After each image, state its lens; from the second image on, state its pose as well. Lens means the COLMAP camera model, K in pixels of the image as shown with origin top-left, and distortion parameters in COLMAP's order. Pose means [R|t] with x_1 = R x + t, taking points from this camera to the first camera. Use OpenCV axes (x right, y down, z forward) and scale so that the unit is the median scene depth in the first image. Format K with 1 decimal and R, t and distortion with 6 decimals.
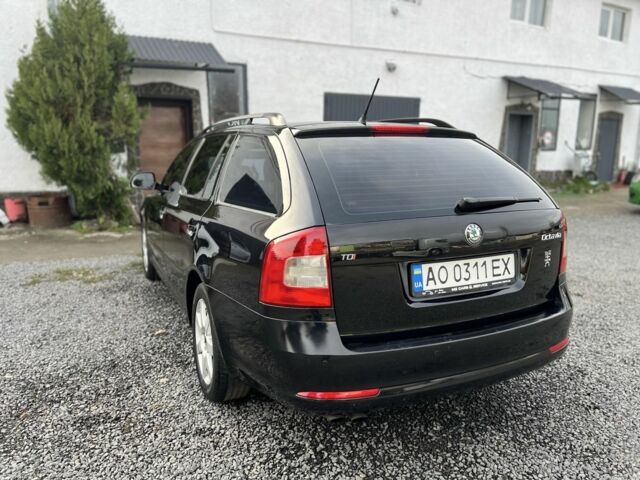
lens RADIAL K [[486.3, 0, 317.3], [0, 486.3, 254.5], [0, 0, 1]] dist [0.045525, -0.044749]
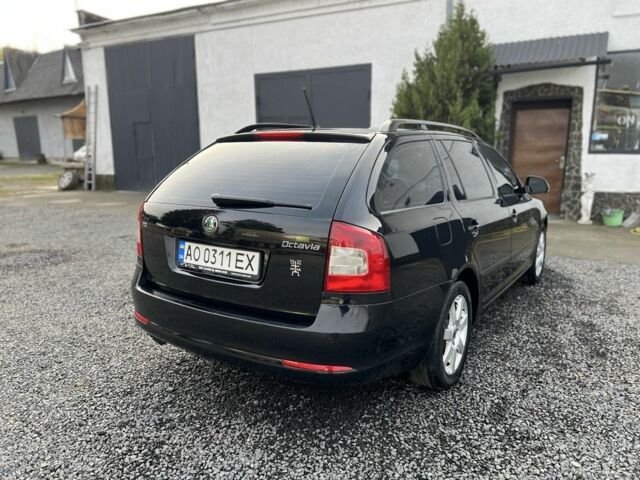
lens RADIAL K [[486.3, 0, 317.3], [0, 486.3, 254.5], [0, 0, 1]] dist [0.045525, -0.044749]
pose [[0.513042, 0.176983, -0.839920, 1.339294], [-0.182146, 0.978675, 0.094961, -0.119648], [0.838815, 0.104269, 0.534338, 0.549190]]
